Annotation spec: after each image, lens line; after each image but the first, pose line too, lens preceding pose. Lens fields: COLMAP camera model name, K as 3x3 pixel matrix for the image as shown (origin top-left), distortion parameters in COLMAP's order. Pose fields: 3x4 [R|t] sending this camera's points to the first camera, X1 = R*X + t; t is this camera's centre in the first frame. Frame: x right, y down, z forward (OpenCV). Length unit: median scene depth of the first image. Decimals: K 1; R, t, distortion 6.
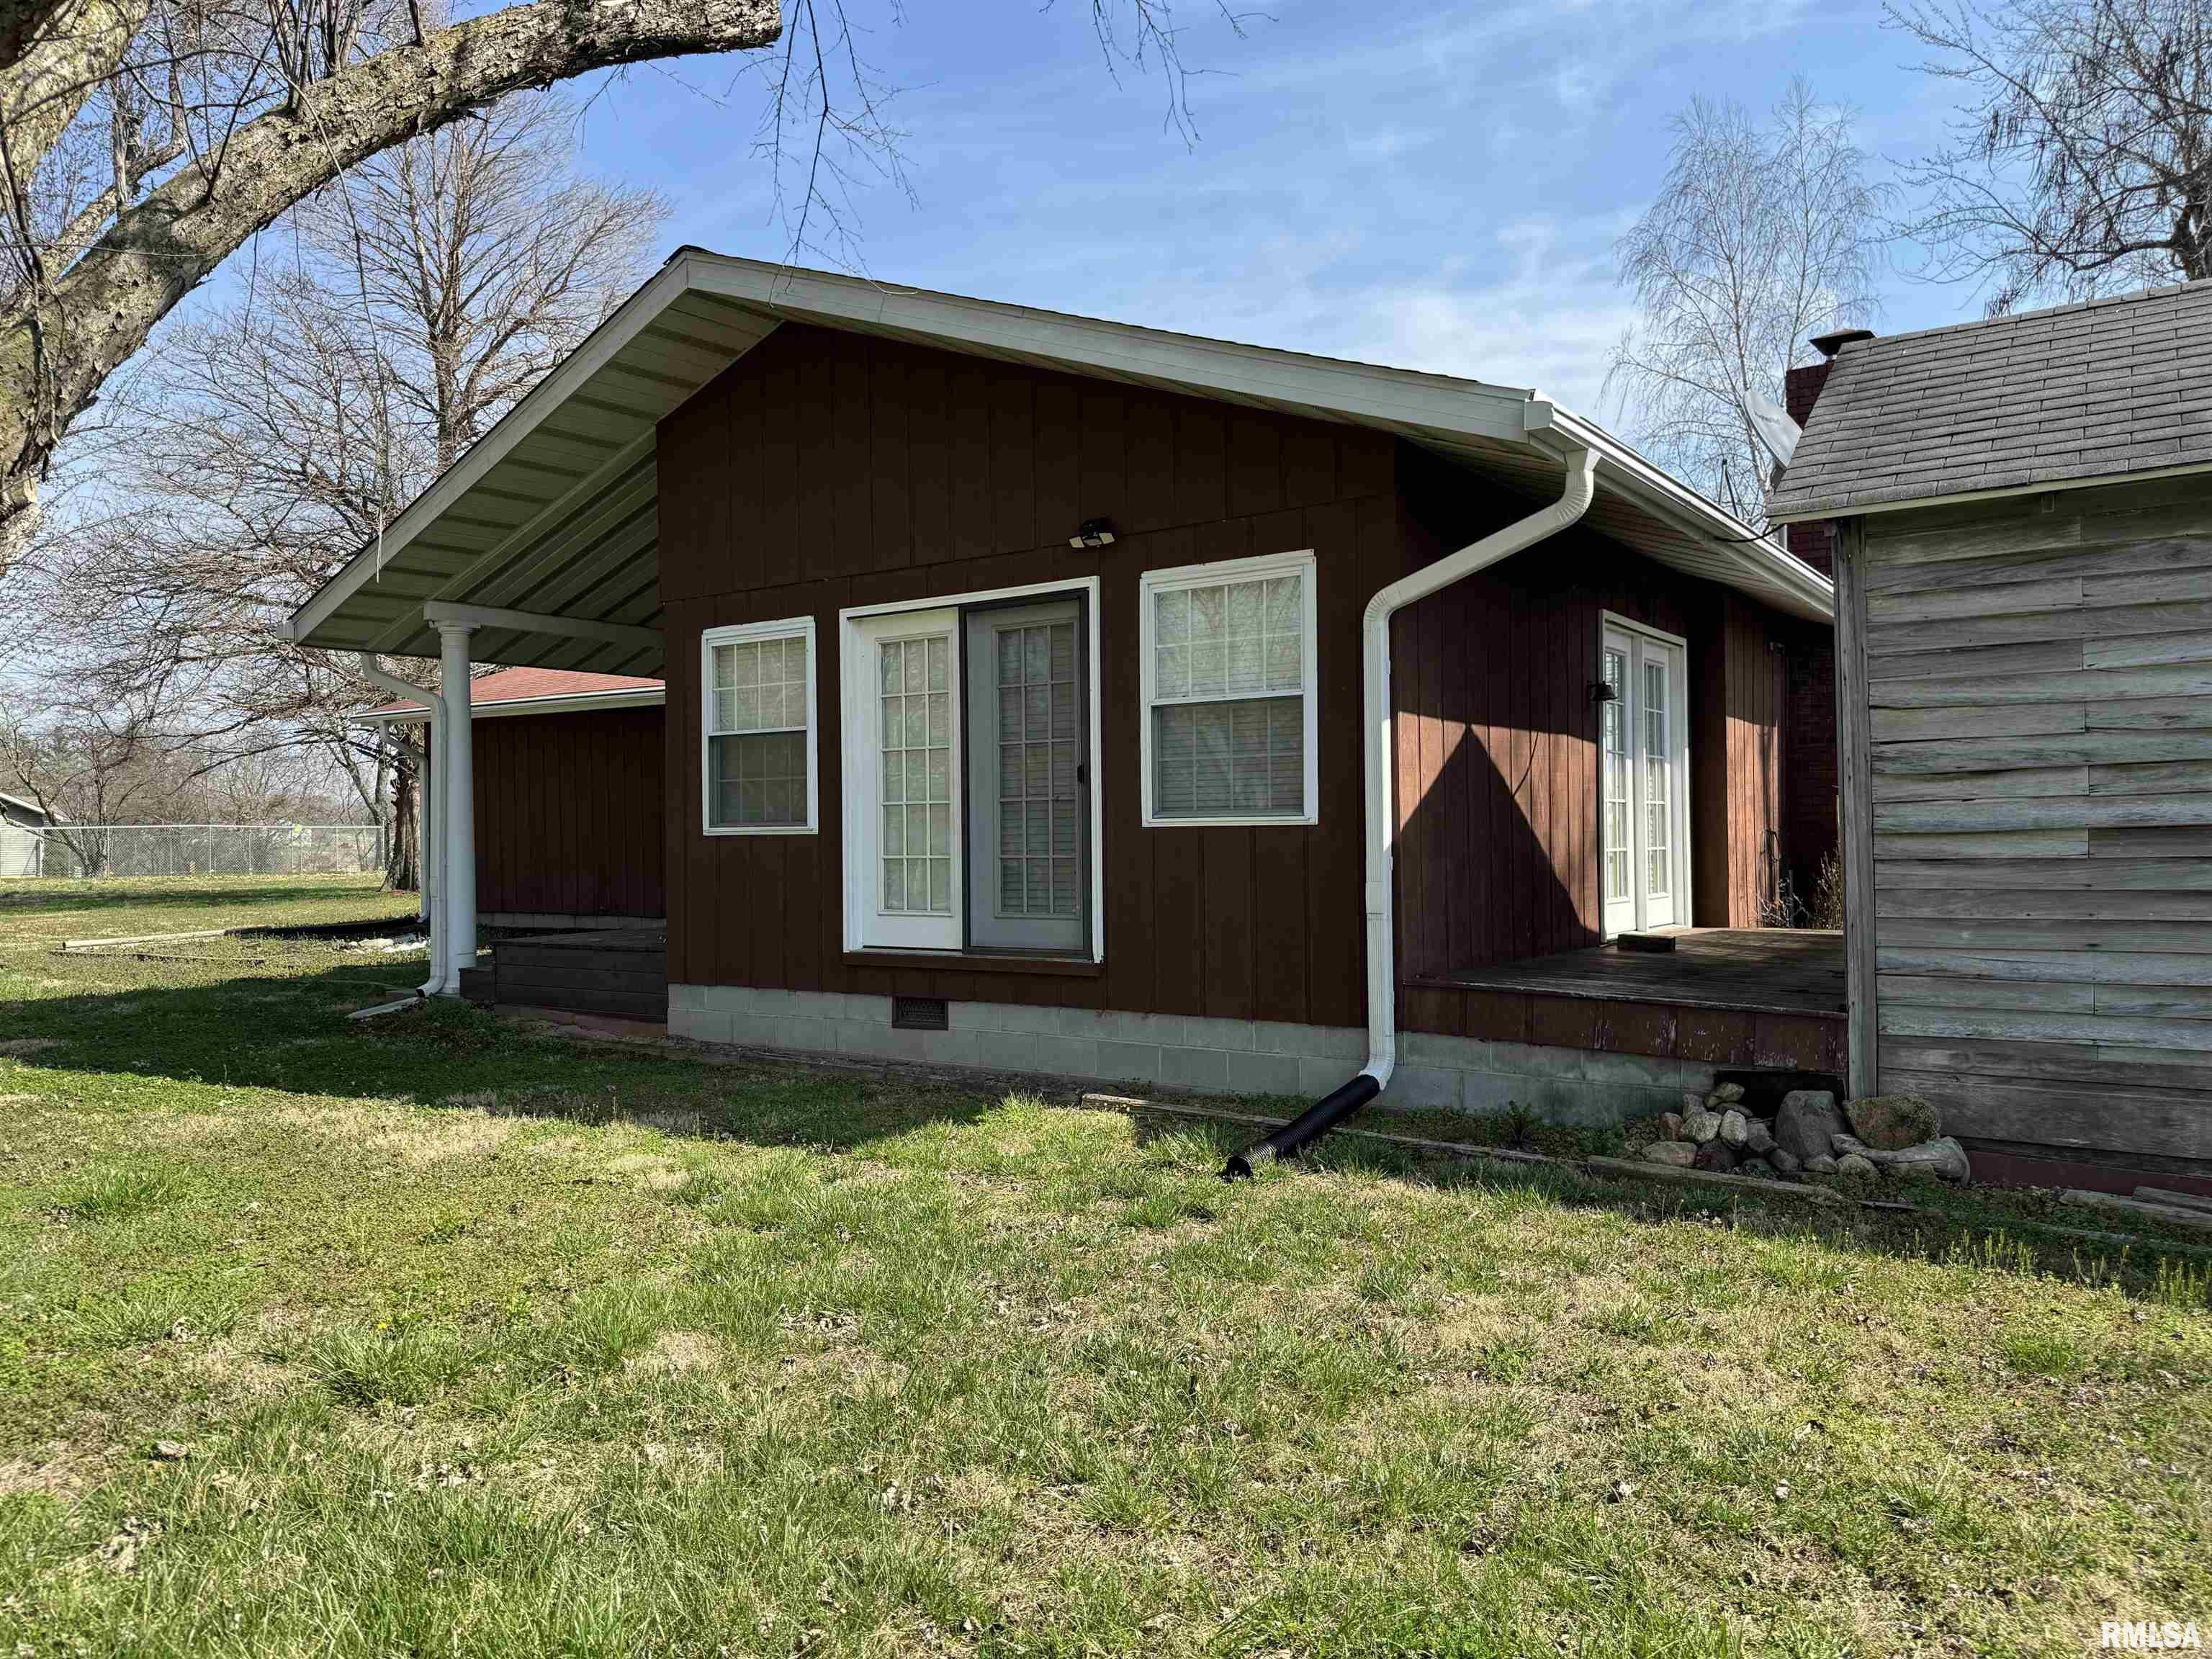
lens RADIAL K [[1544.1, 0, 1106.0], [0, 1544.1, 829.5], [0, 0, 1]] dist [0.109595, -0.165423]
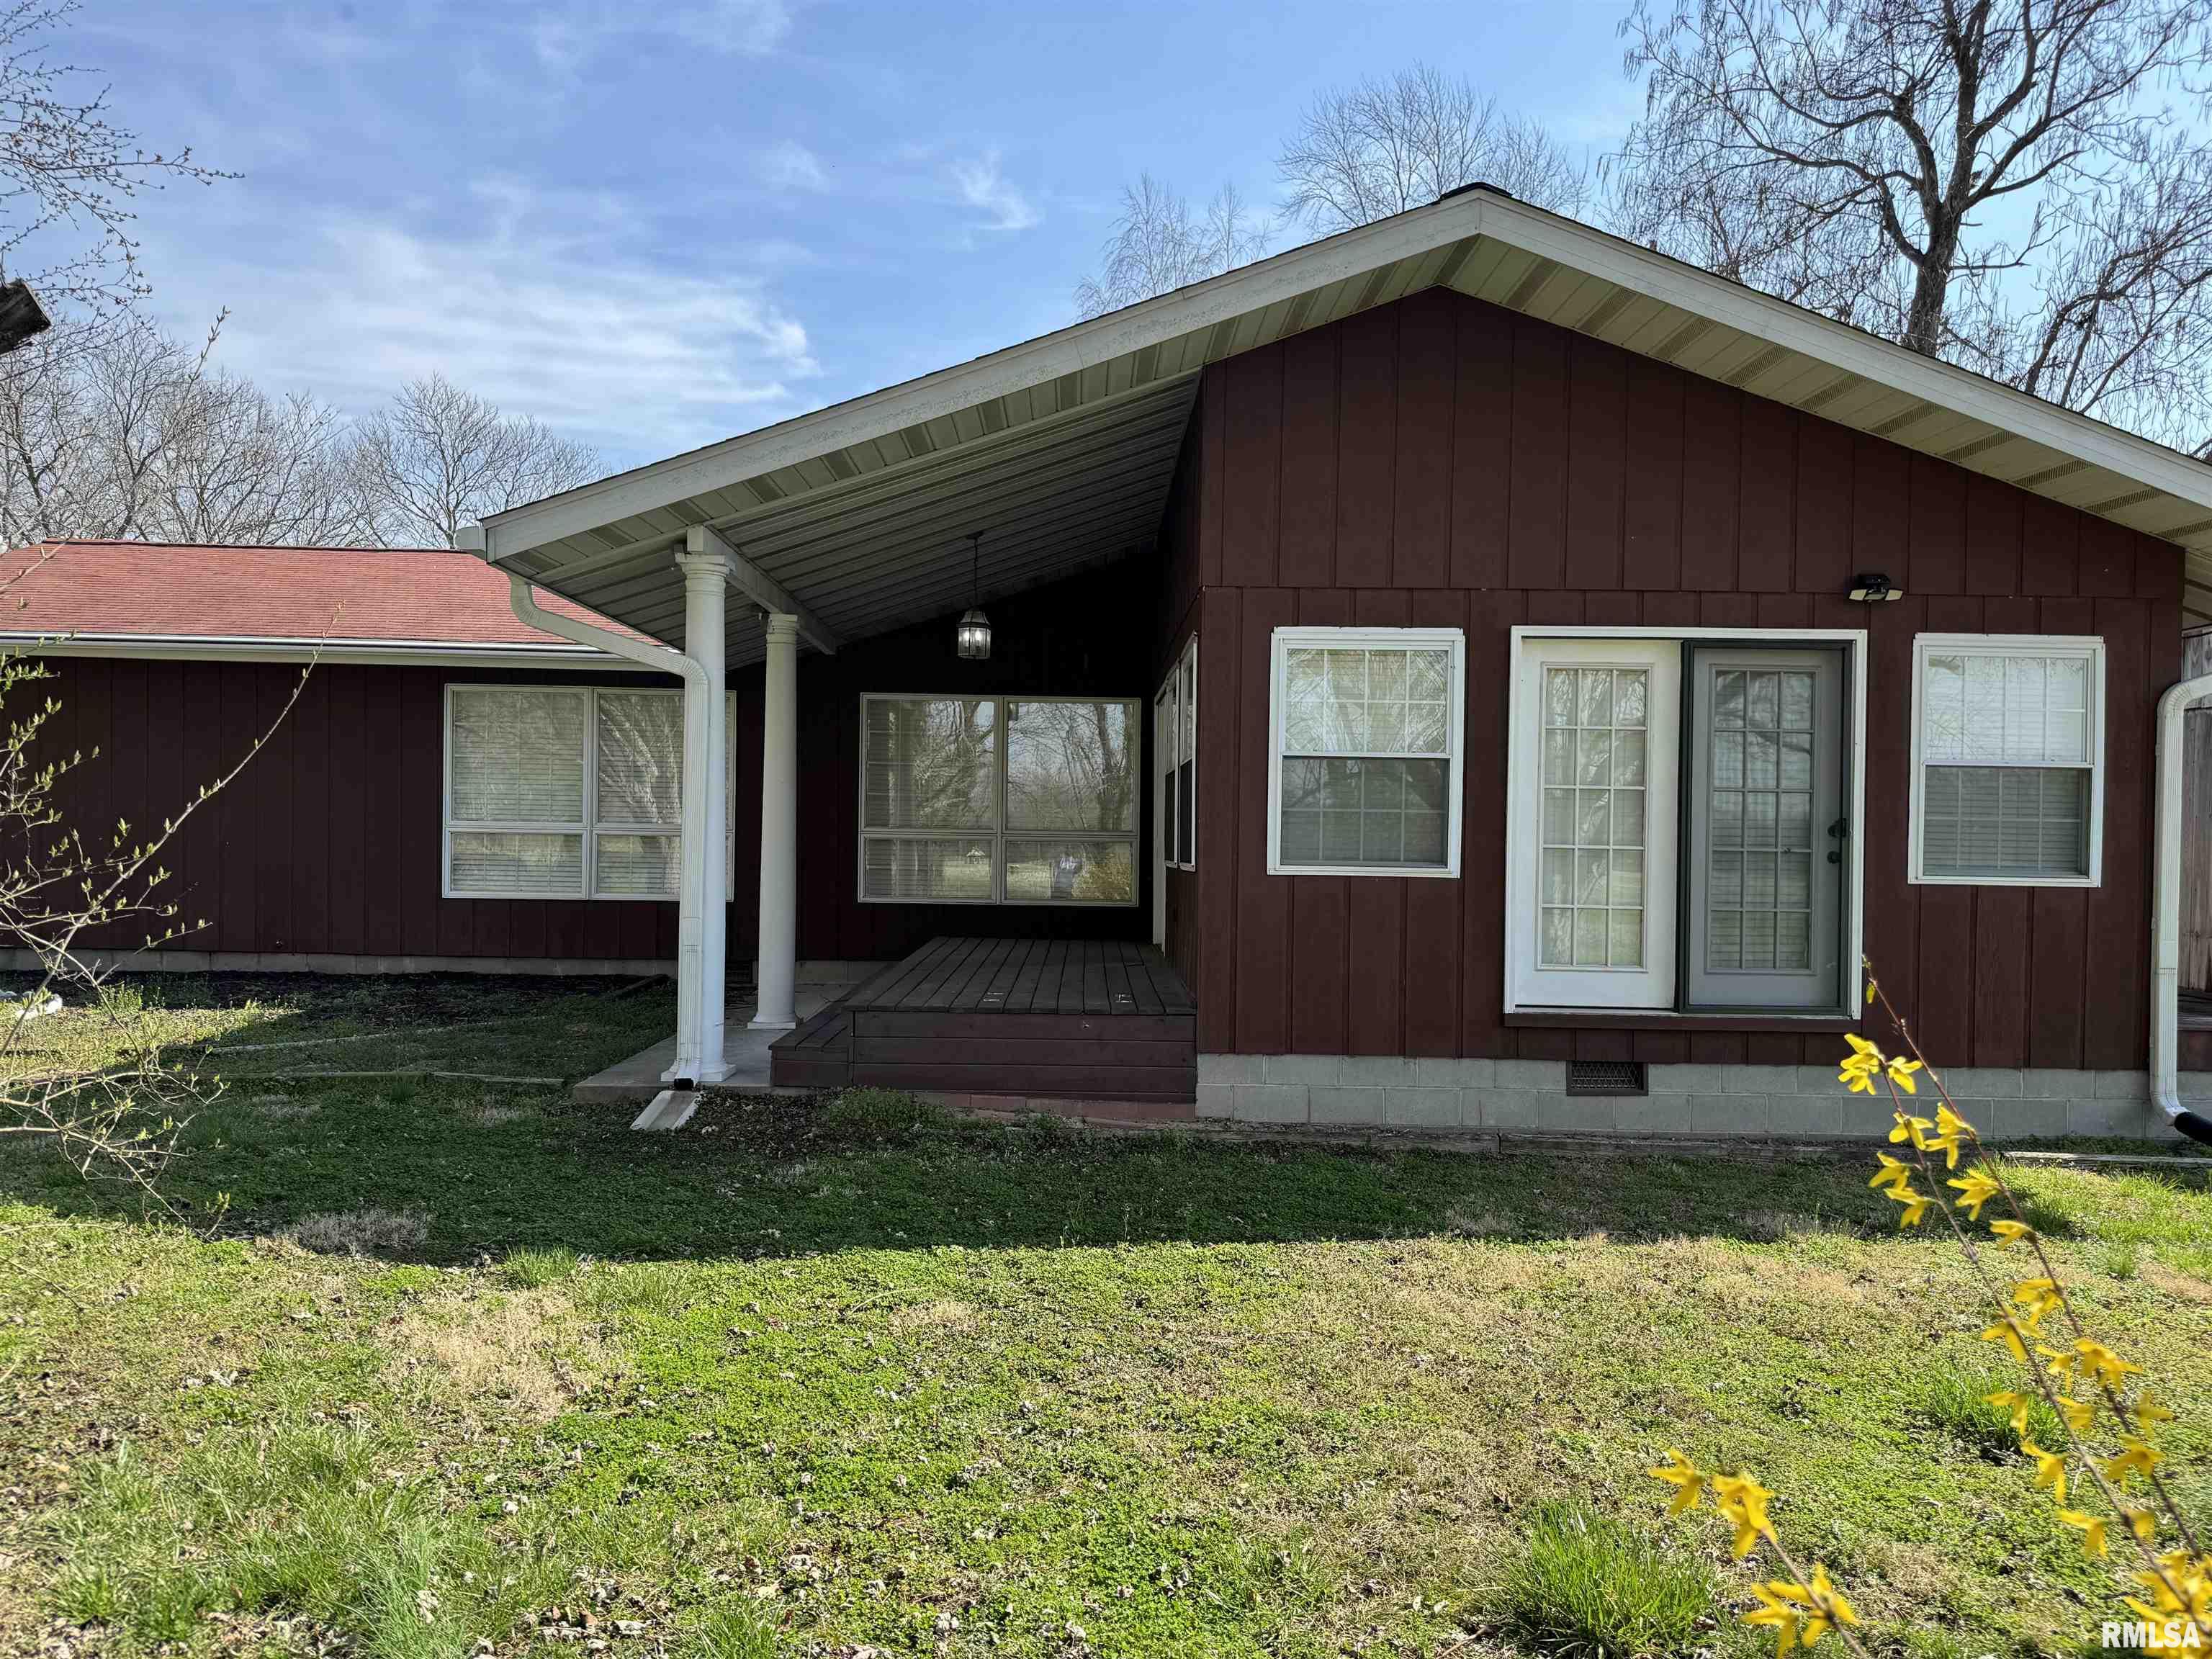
lens RADIAL K [[1544.1, 0, 1106.0], [0, 1544.1, 829.5], [0, 0, 1]] dist [0.109595, -0.165423]
pose [[0.813941, 0.050010, 0.578791, -0.924122], [-0.030772, 0.998601, -0.043010, 0.021761], [-0.580132, 0.017197, 0.814341, 0.433602]]
